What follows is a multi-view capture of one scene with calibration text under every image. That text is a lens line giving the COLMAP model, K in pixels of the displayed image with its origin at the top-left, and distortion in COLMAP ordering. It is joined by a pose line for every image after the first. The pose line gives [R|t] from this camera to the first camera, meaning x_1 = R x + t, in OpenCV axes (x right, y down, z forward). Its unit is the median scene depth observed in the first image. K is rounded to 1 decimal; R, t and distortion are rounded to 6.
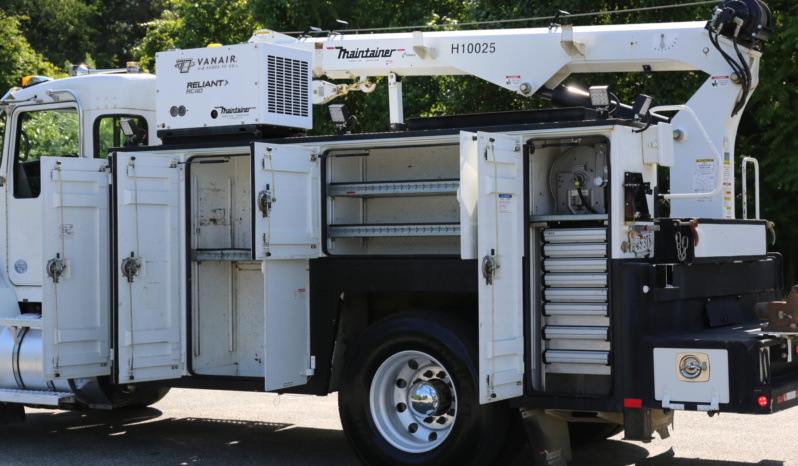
lens RADIAL K [[1442.5, 0, 399.0], [0, 1442.5, 233.0], [0, 0, 1]] dist [0.144656, -0.085192]
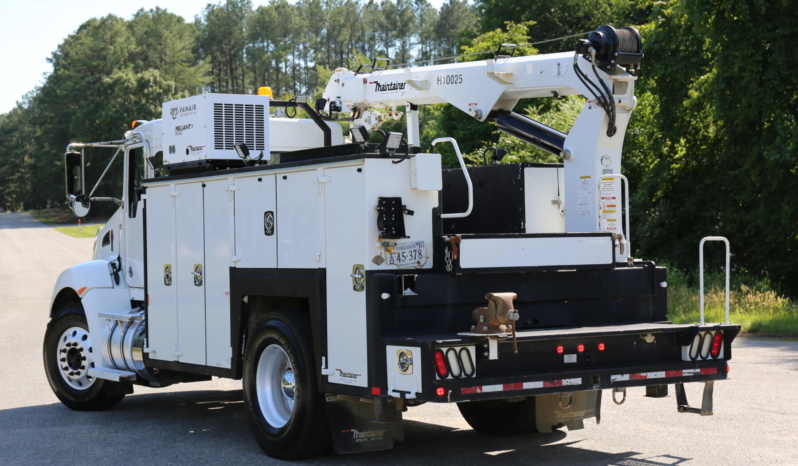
lens RADIAL K [[1506.6, 0, 399.0], [0, 1506.6, 233.0], [0, 0, 1]] dist [0.123786, 0.221513]
pose [[0.898703, -0.010285, -0.438437, 0.597668], [0.013254, 0.999905, 0.003710, -0.014329], [0.438357, -0.009145, 0.898754, -0.088940]]
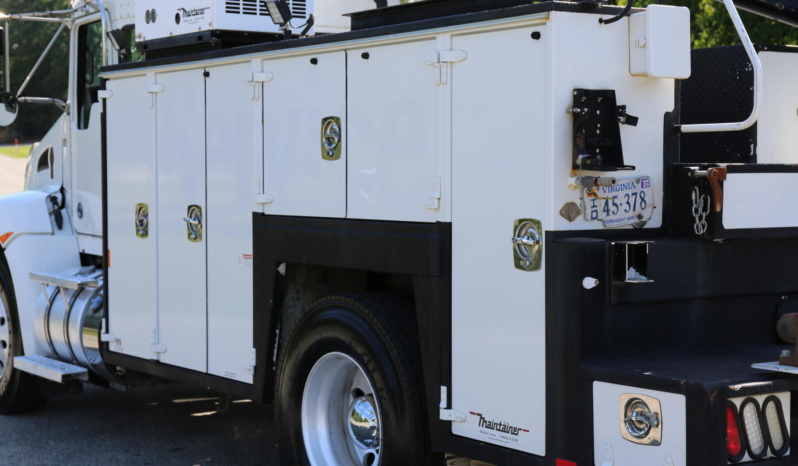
lens RADIAL K [[1451.7, 0, 399.0], [0, 1451.7, 233.0], [0, 0, 1]] dist [0.086959, 0.380935]
pose [[0.917133, 0.025951, -0.397735, 0.279398], [-0.005056, 0.998555, 0.053494, -0.011637], [0.398548, -0.047050, 0.915940, 0.340309]]
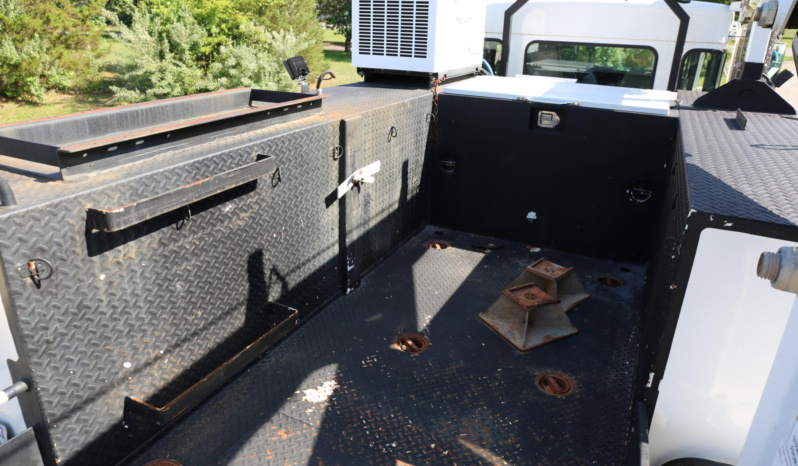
lens RADIAL K [[536.1, 0, 389.0], [0, 536.1, 232.3], [0, 0, 1]] dist [-0.104616, 0.080660]
pose [[0.093555, 0.380325, -0.920109, 0.268224], [-0.022024, 0.924727, 0.379994, -0.106867], [0.995371, -0.015286, 0.094888, 0.955582]]
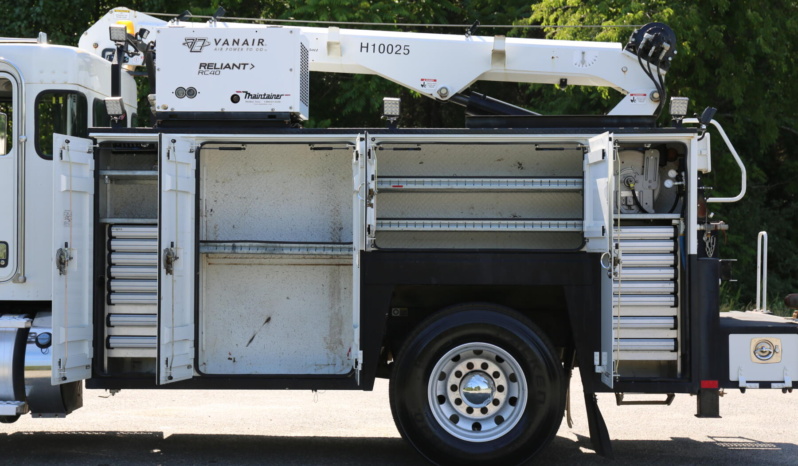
lens RADIAL K [[1506.6, 0, 399.0], [0, 1506.6, 233.0], [0, 0, 1]] dist [0.123786, 0.221513]
pose [[0.874522, 0.021242, 0.484520, -0.504845], [-0.016503, 0.999765, -0.014045, 0.017856], [-0.484705, 0.004286, 0.874667, 0.081091]]
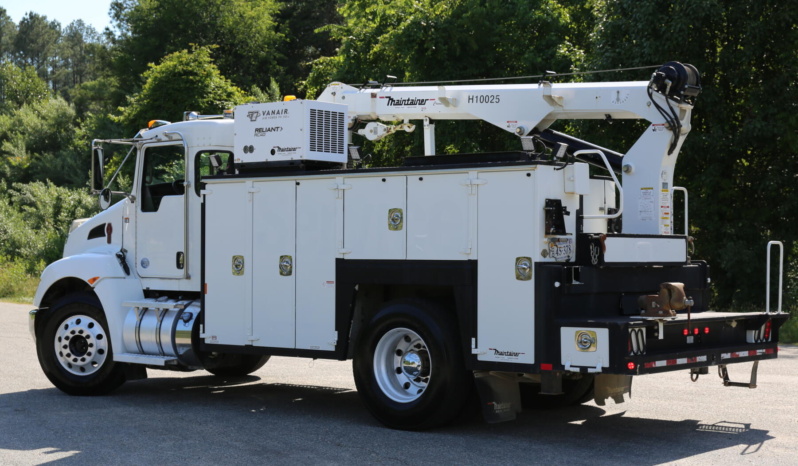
lens RADIAL K [[1404.8, 0, 399.0], [0, 1404.8, 233.0], [0, 0, 1]] dist [0.117409, 0.048995]
pose [[0.990403, 0.011703, -0.137715, 0.169207], [-0.012543, 0.999908, -0.005232, -0.000888], [0.137641, 0.006910, 0.990458, -0.283672]]
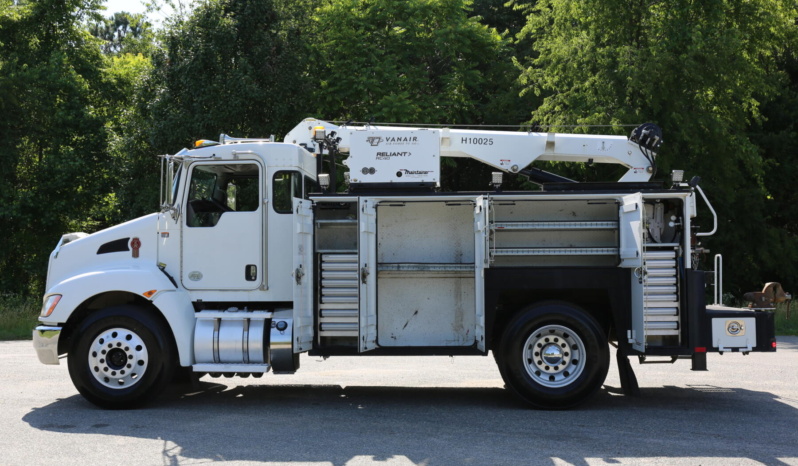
lens RADIAL K [[1013.9, 0, 399.0], [0, 1013.9, 233.0], [0, 0, 1]] dist [0.021353, 0.046983]
pose [[0.881615, 0.025384, 0.471286, -0.620811], [-0.006718, 0.999126, -0.041247, 0.023468], [-0.471922, 0.033197, 0.881015, 0.061103]]
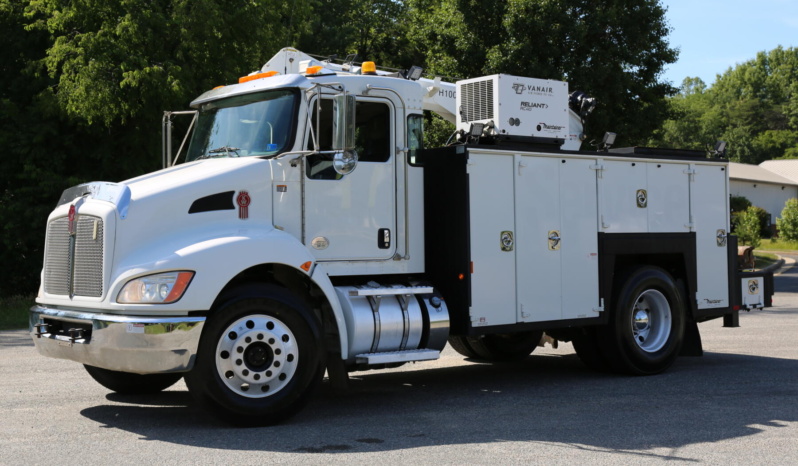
lens RADIAL K [[1158.9, 0, 399.0], [0, 1158.9, 233.0], [0, 0, 1]] dist [0.039466, 0.134159]
pose [[0.320685, 0.015528, 0.947058, -1.190670], [0.006947, 0.999800, -0.018745, 0.036338], [-0.947160, 0.012590, 0.320513, 0.764777]]
